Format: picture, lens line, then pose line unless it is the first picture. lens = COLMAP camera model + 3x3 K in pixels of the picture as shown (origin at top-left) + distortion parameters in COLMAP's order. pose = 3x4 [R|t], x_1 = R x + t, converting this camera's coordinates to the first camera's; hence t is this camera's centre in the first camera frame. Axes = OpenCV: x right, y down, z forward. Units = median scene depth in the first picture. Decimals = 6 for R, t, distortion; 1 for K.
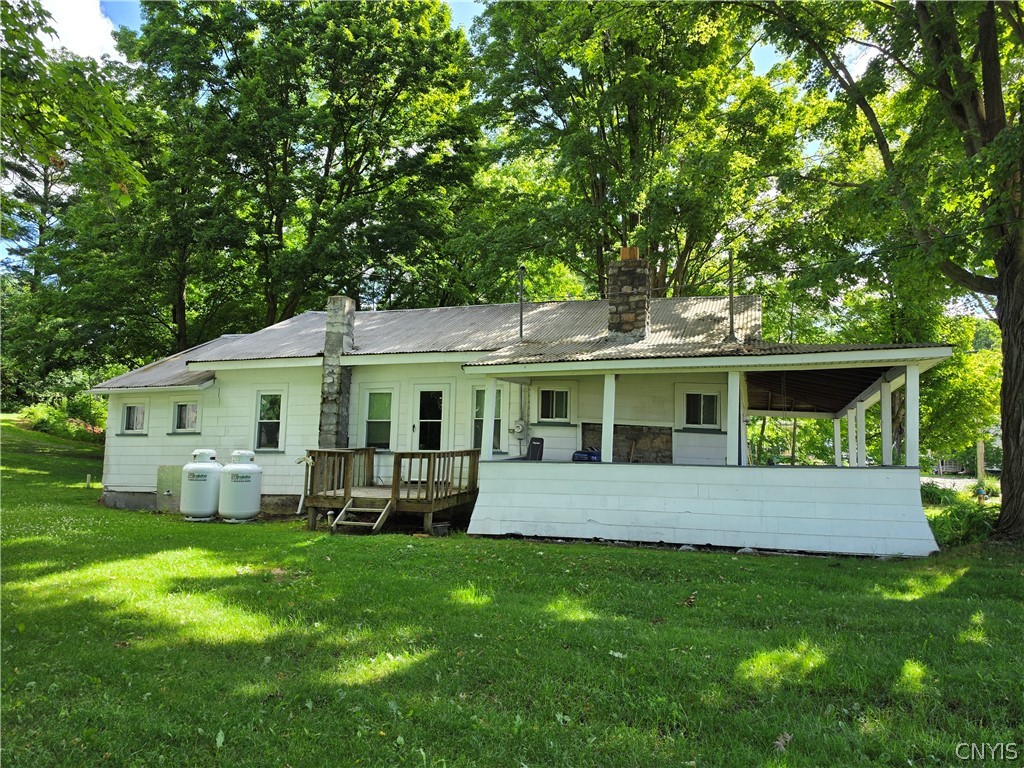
lens RADIAL K [[698.8, 0, 512.0], [0, 698.8, 384.0], [0, 0, 1]] dist [0.070608, -0.049583]
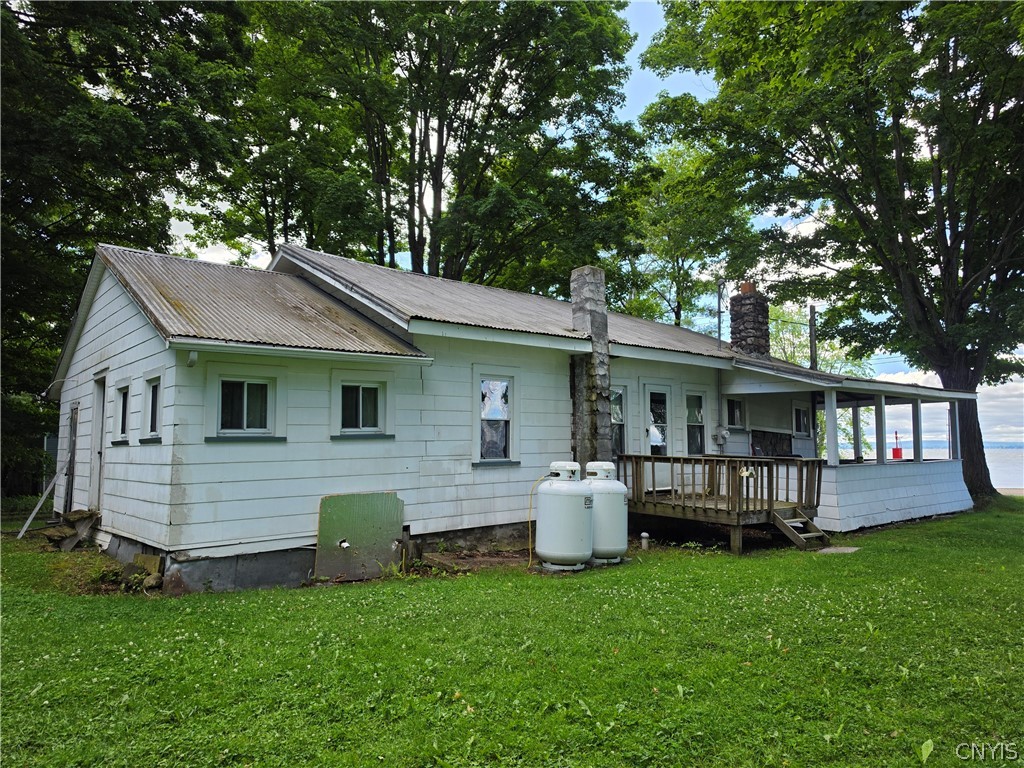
lens RADIAL K [[698.8, 0, 512.0], [0, 698.8, 384.0], [0, 0, 1]] dist [0.070608, -0.049583]
pose [[0.494495, 0.054459, 0.867473, -1.000230], [-0.087666, 0.996071, -0.012559, 0.026725], [-0.864748, -0.069838, 0.497326, 0.685717]]
